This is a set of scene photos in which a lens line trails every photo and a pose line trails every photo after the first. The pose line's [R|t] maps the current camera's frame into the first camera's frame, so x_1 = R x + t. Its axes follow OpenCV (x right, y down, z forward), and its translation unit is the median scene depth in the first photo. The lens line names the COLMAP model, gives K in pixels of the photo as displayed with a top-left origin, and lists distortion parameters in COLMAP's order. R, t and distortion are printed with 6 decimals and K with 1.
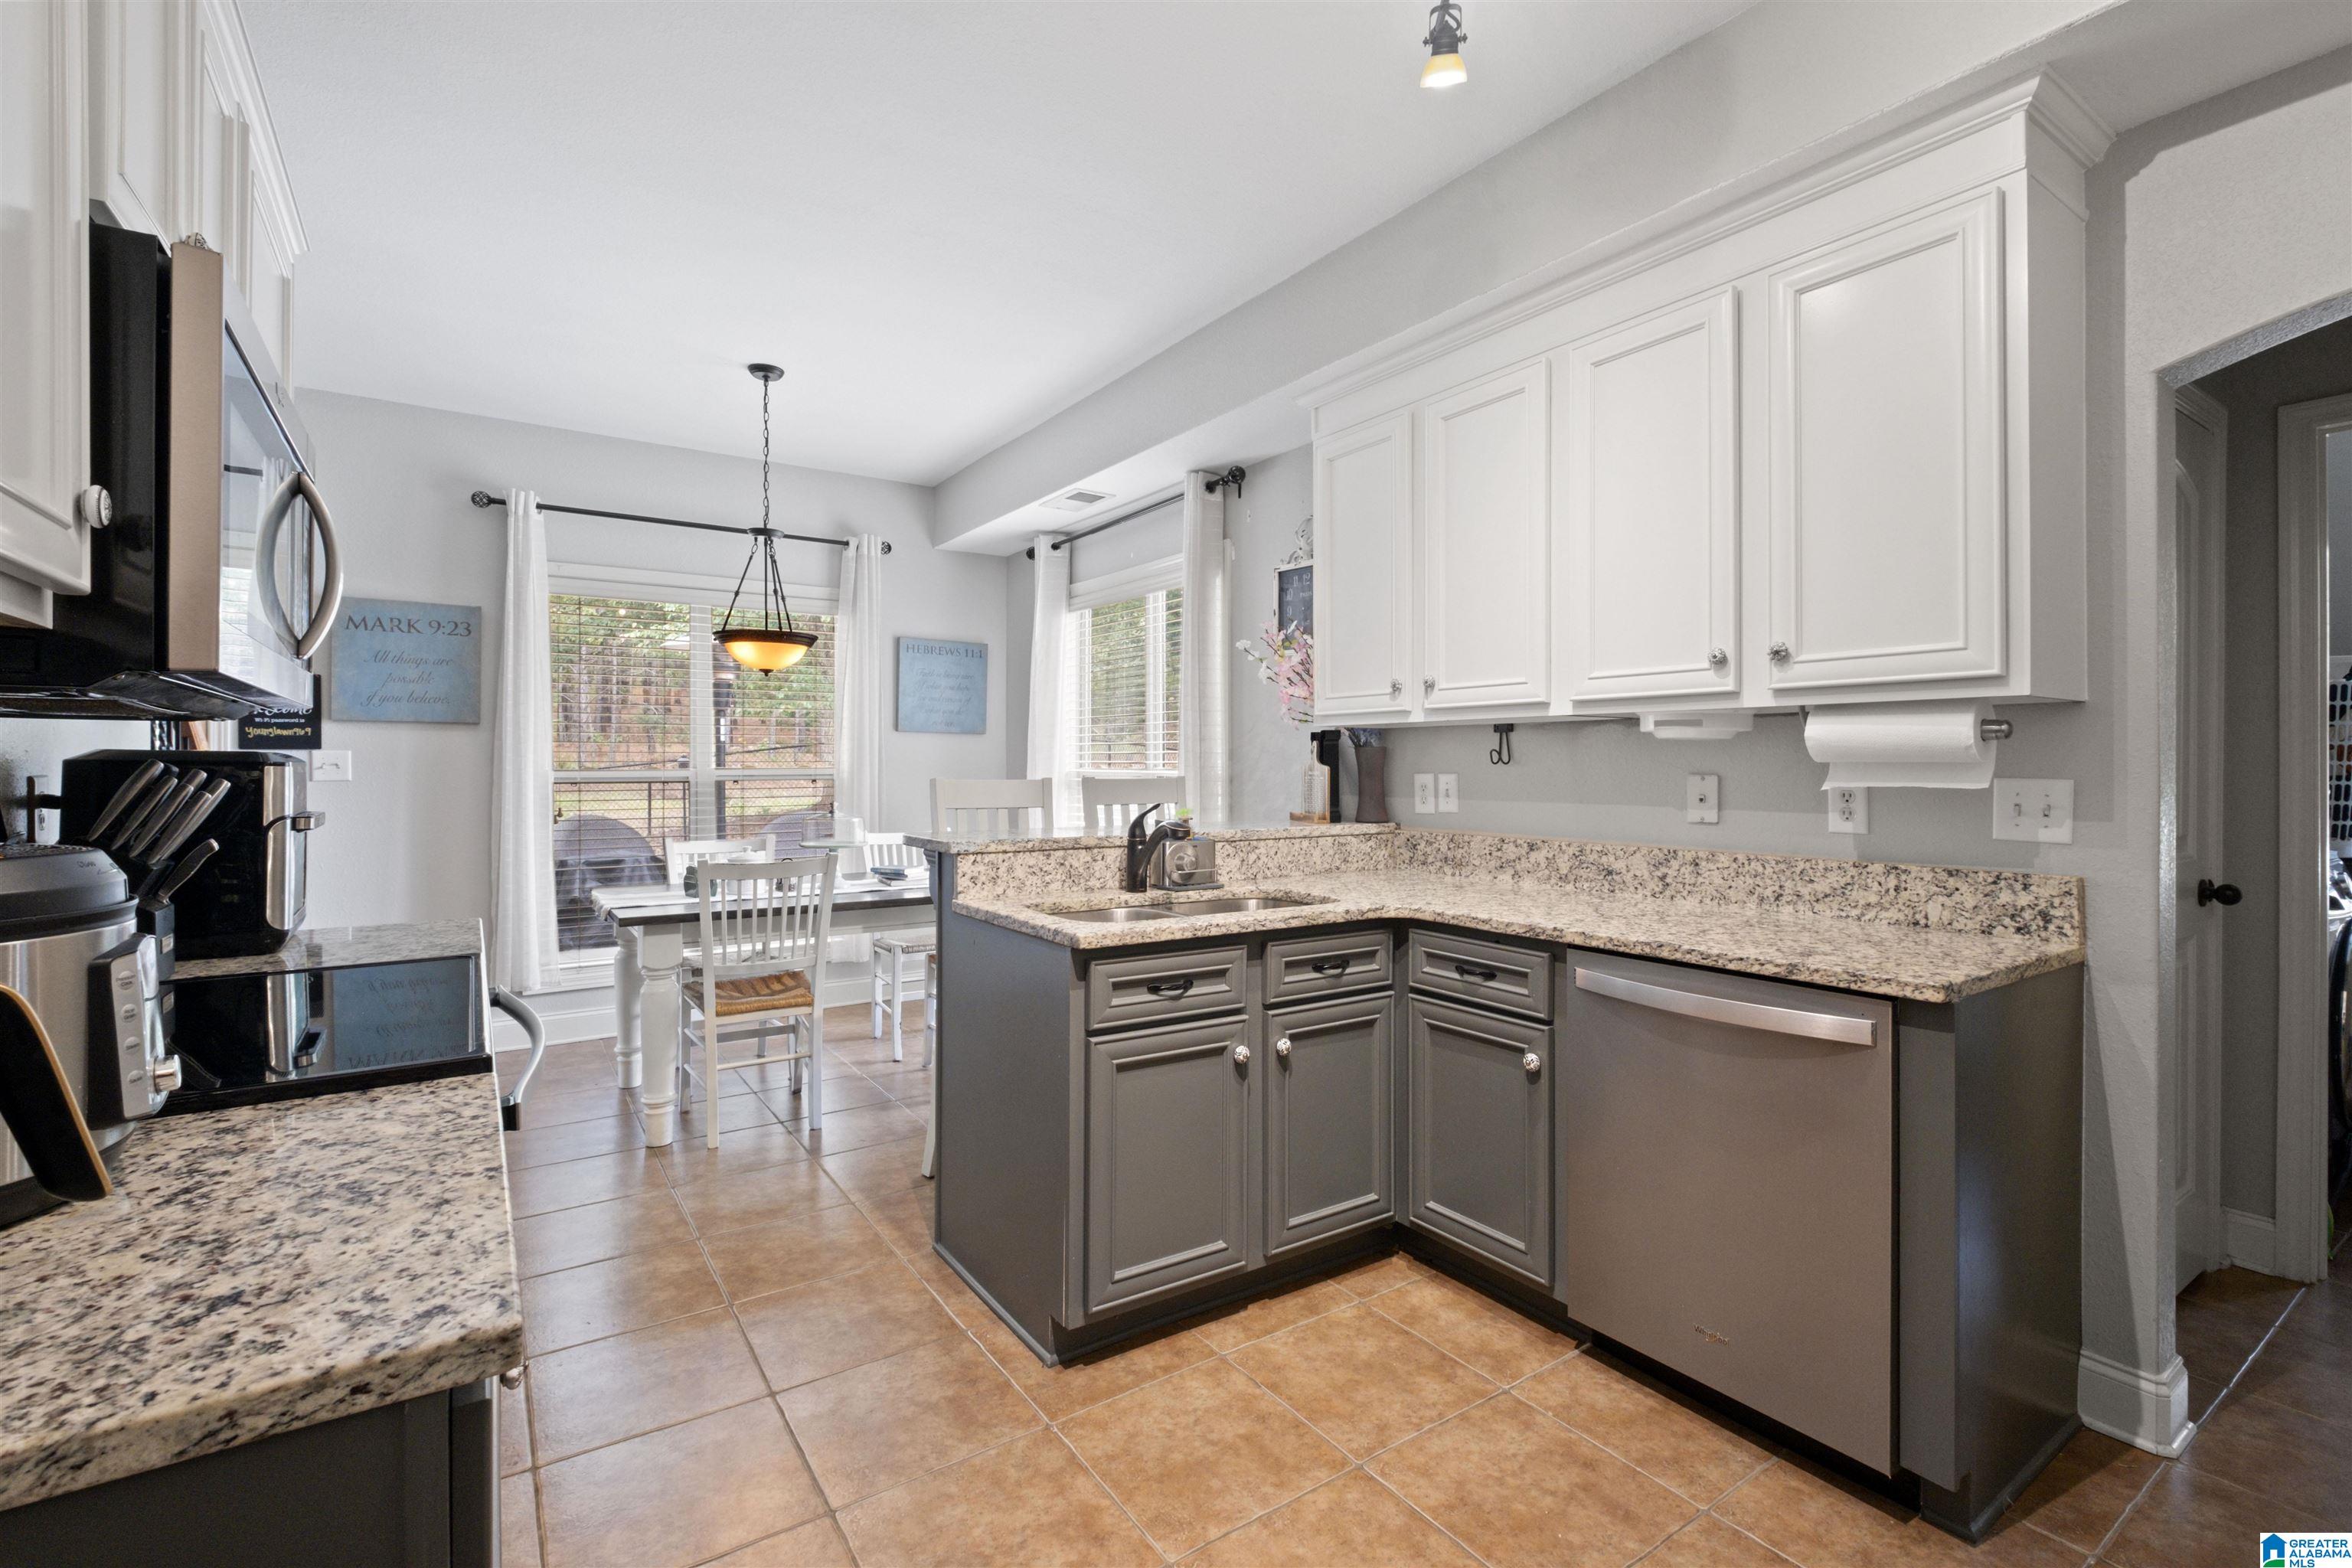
lens RADIAL K [[1049.1, 0, 1182.2], [0, 1049.1, 766.9], [0, 0, 1]] dist [0.002058, -0.000249]
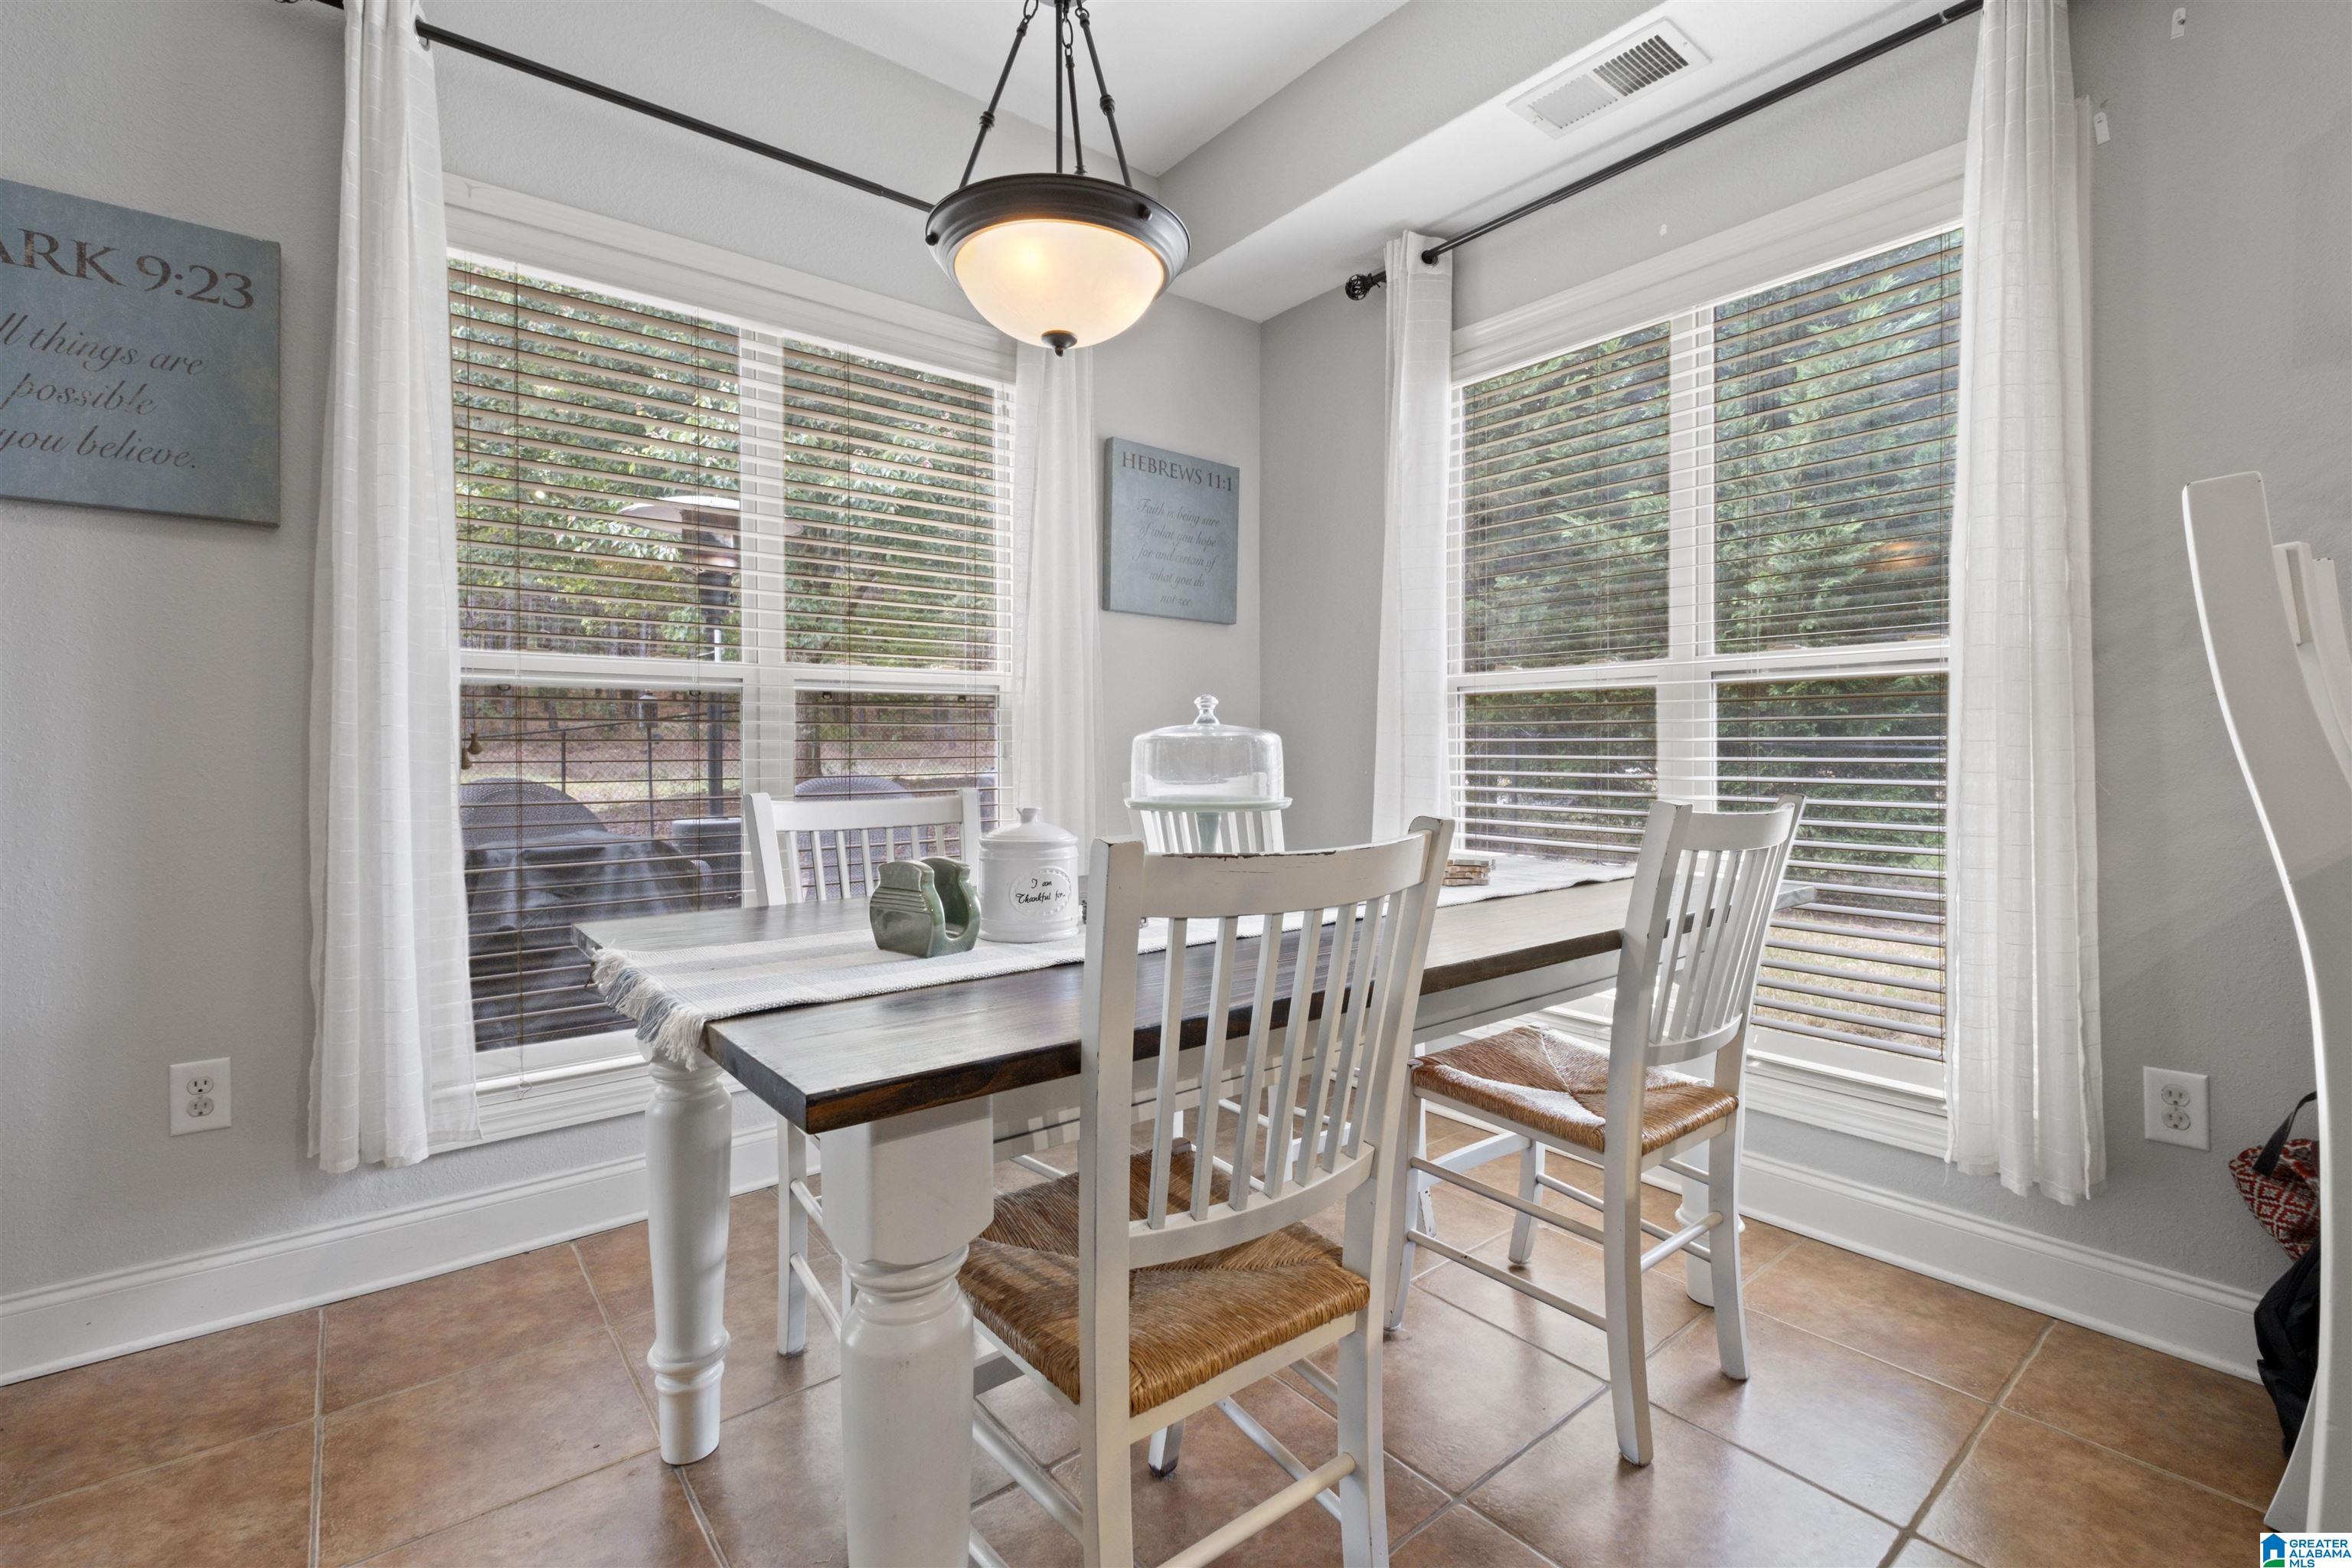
lens RADIAL K [[1049.1, 0, 1166.0], [0, 1049.1, 757.6], [0, 0, 1]] dist [0.002058, -0.000249]
pose [[0.997279, -0.004233, 0.073603, -0.355663], [0.004267, 0.999991, -0.000303, 0.054652], [-0.073601, 0.000616, 0.997288, 0.570418]]
